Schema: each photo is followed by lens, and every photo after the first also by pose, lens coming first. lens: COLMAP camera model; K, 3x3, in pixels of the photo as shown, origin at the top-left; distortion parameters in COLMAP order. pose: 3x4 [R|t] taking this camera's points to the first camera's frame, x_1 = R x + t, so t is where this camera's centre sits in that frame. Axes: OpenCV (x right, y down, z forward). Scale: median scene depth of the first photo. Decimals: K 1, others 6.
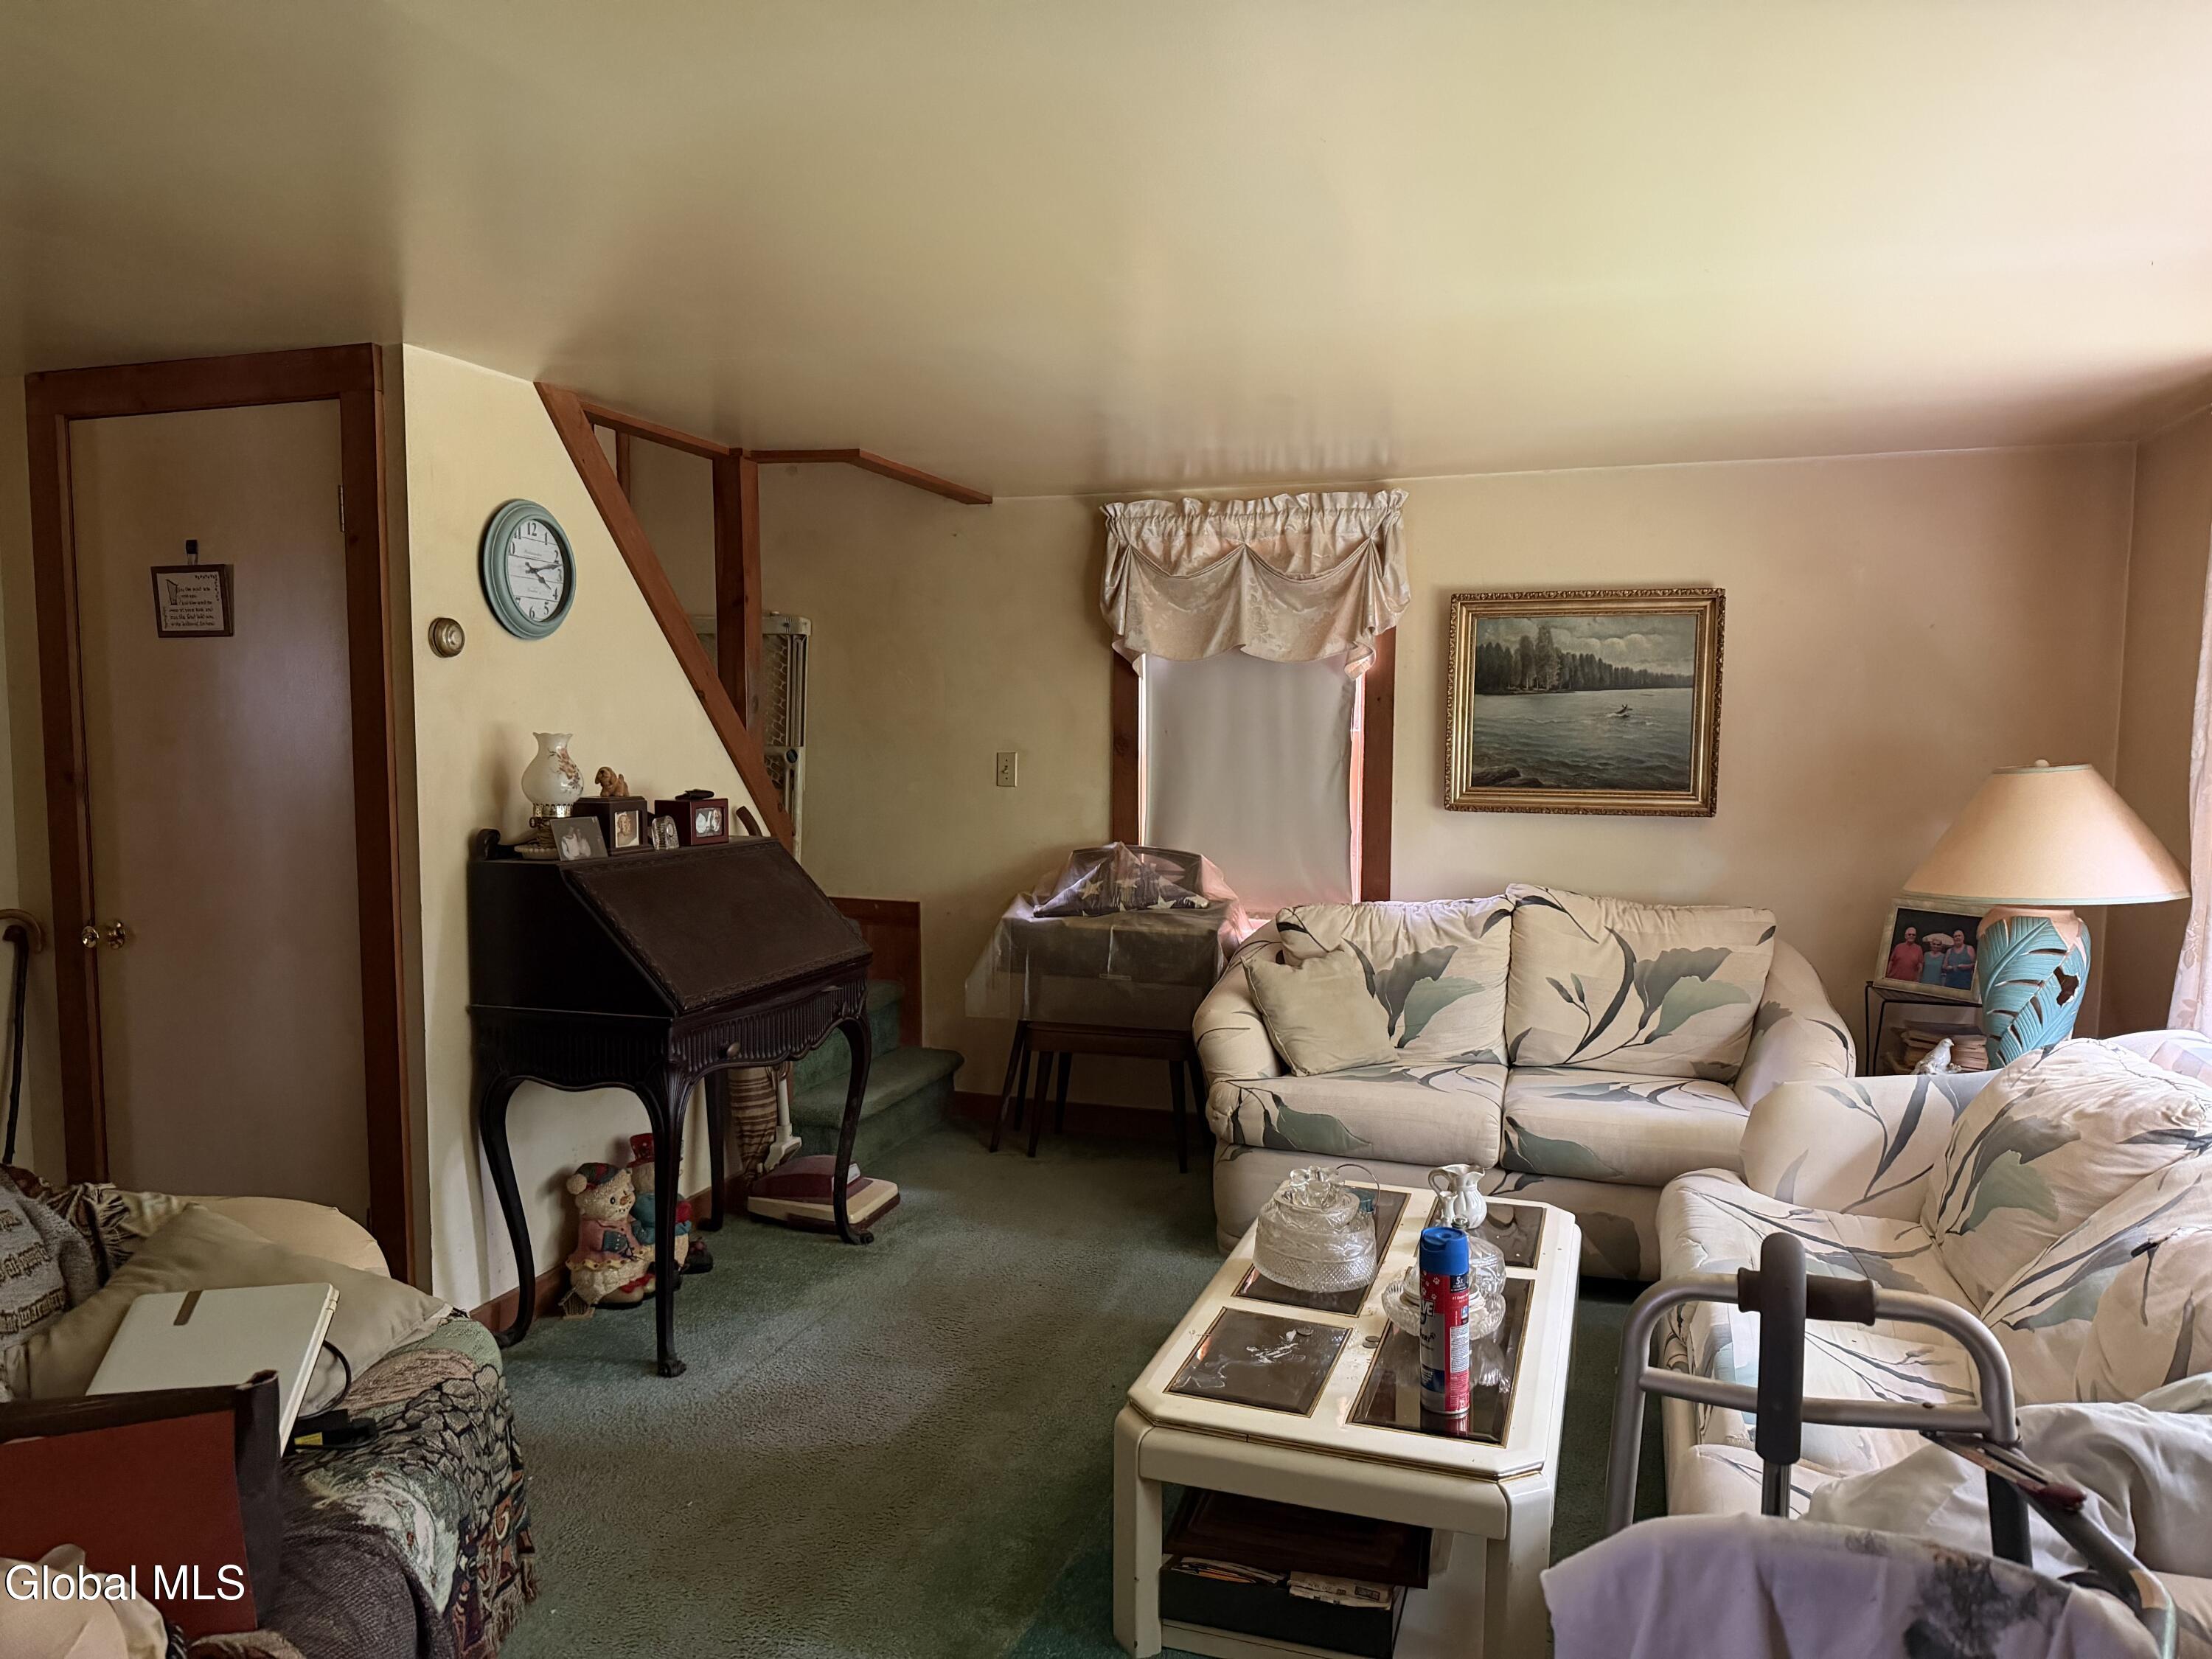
lens RADIAL K [[1556.5, 0, 1106.0], [0, 1556.5, 829.5], [0, 0, 1]] dist [0.071222, -0.097779]
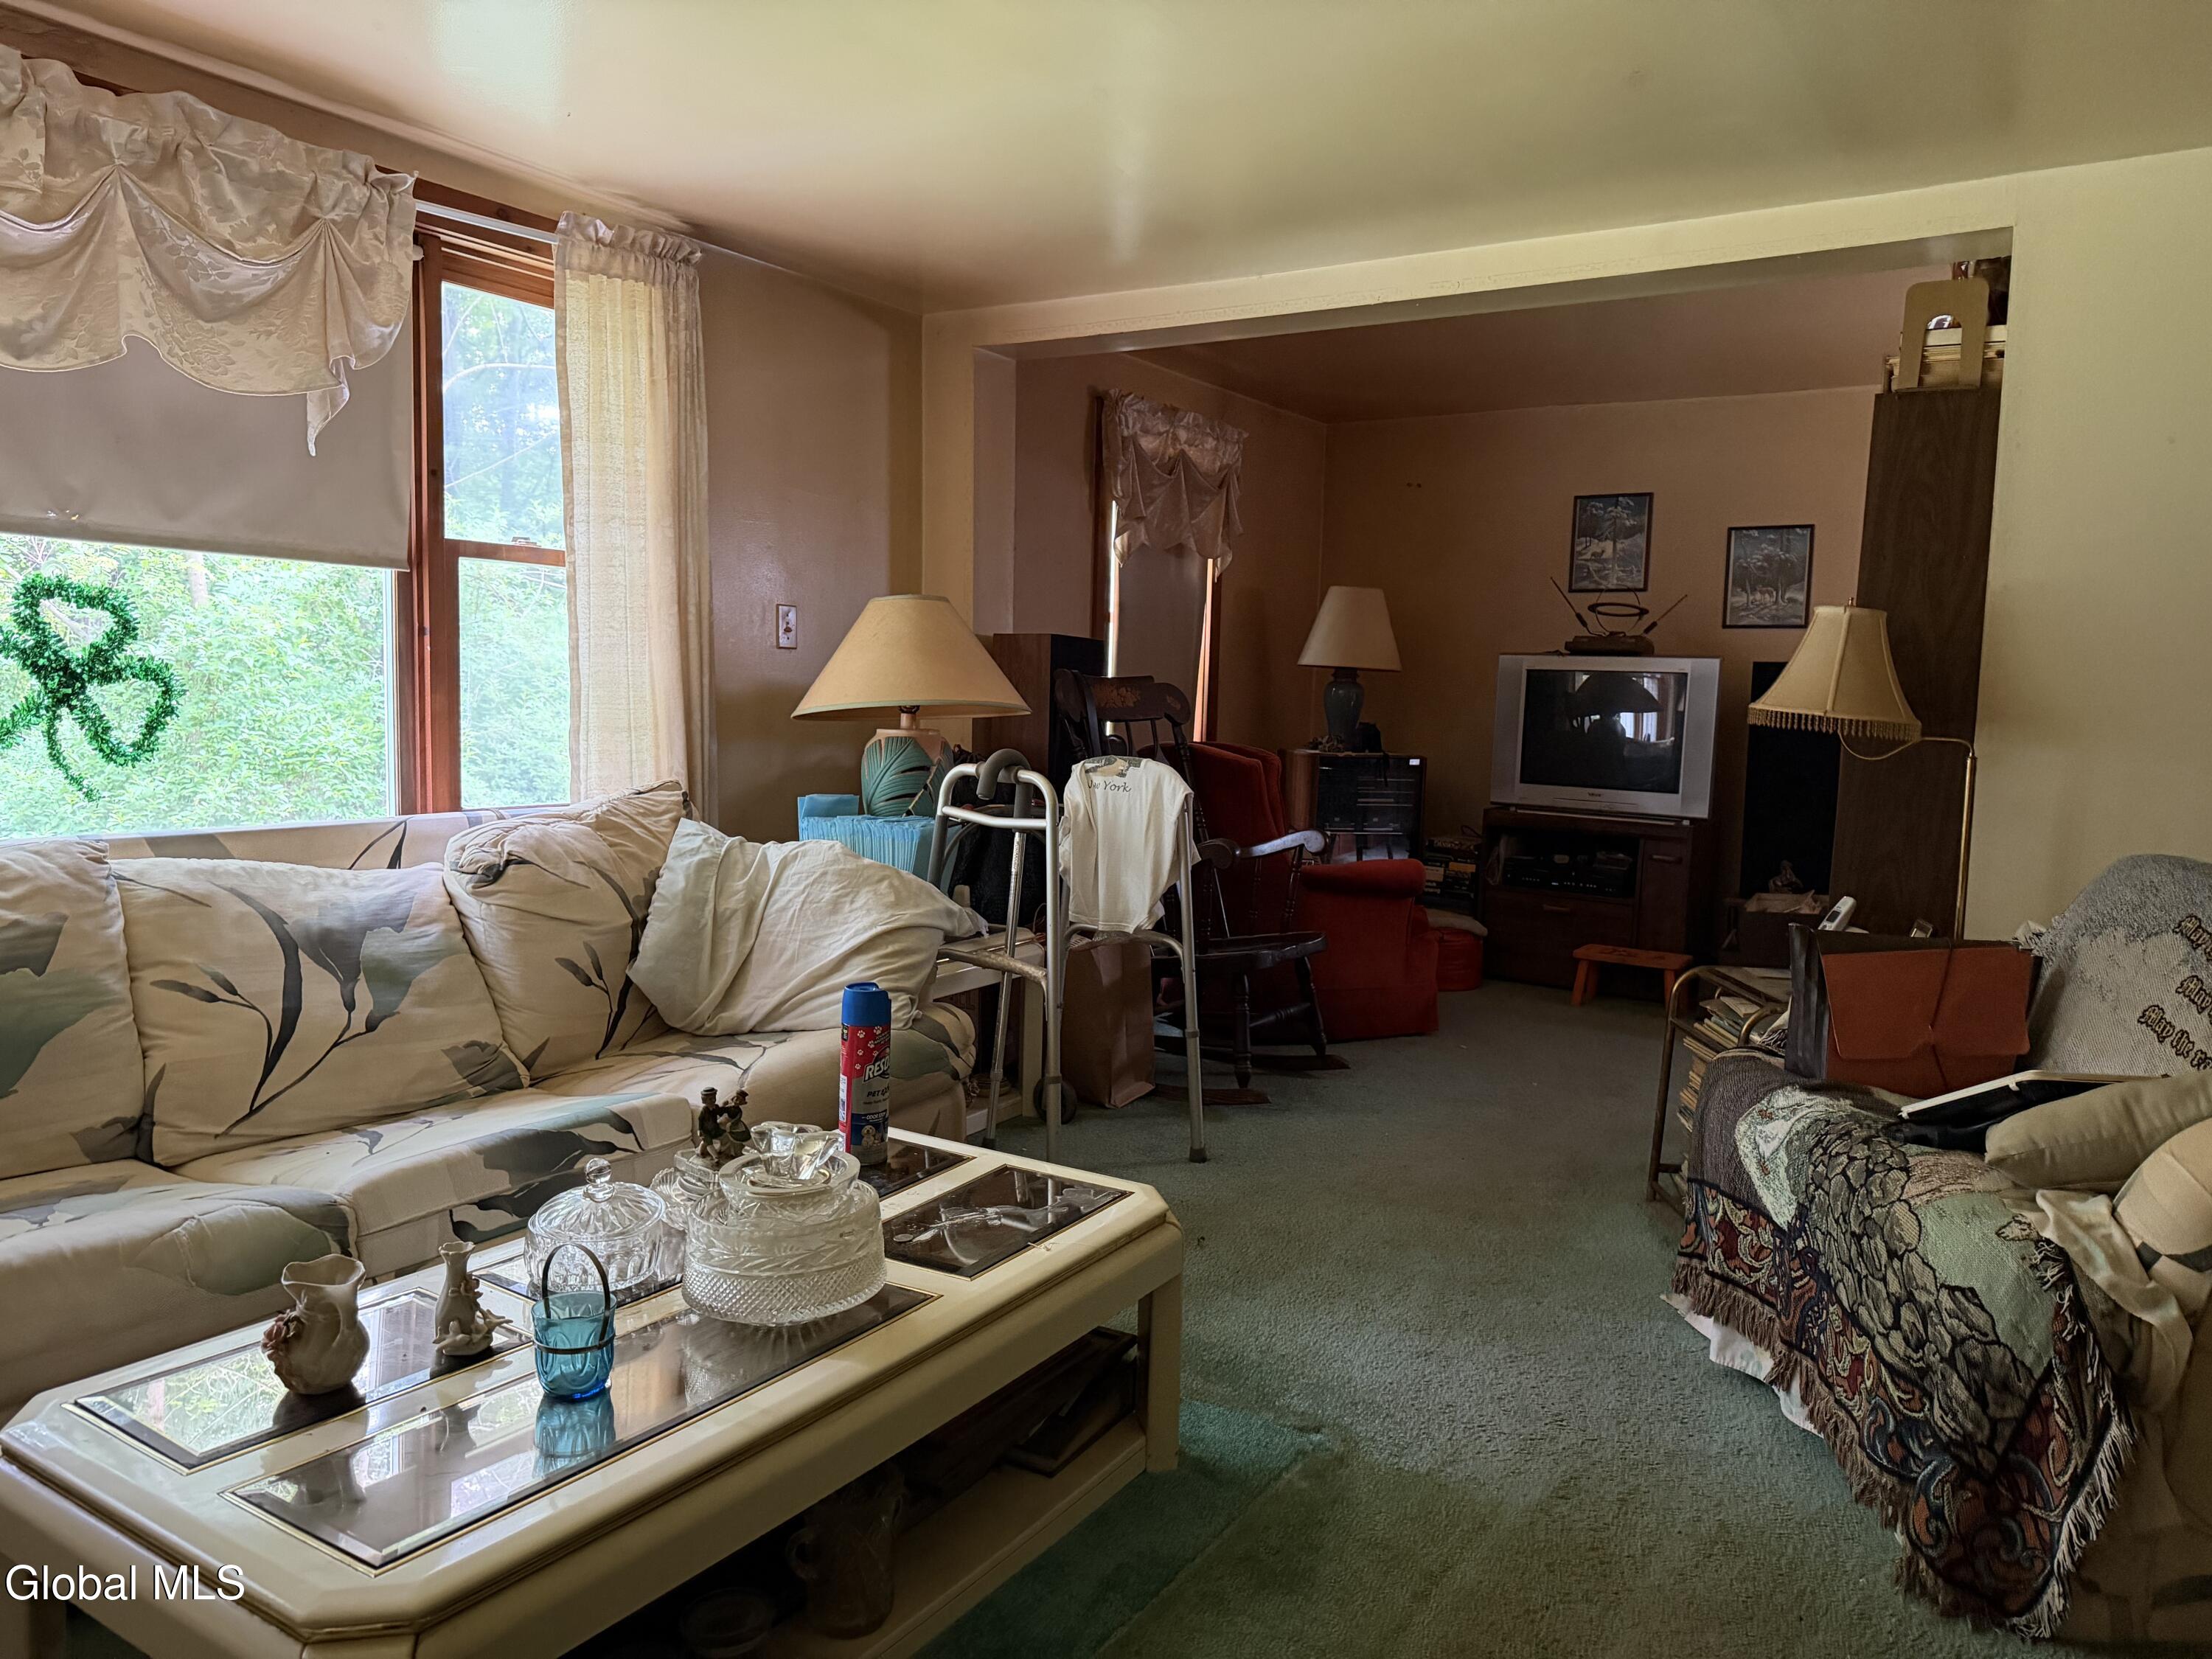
lens RADIAL K [[1556.5, 0, 1106.0], [0, 1556.5, 829.5], [0, 0, 1]] dist [0.071222, -0.097779]
pose [[-0.971905, -0.051460, 0.229681, -0.163029], [-0.009642, 0.983693, 0.179598, -0.017587], [-0.235178, 0.172338, -0.956552, 2.021700]]
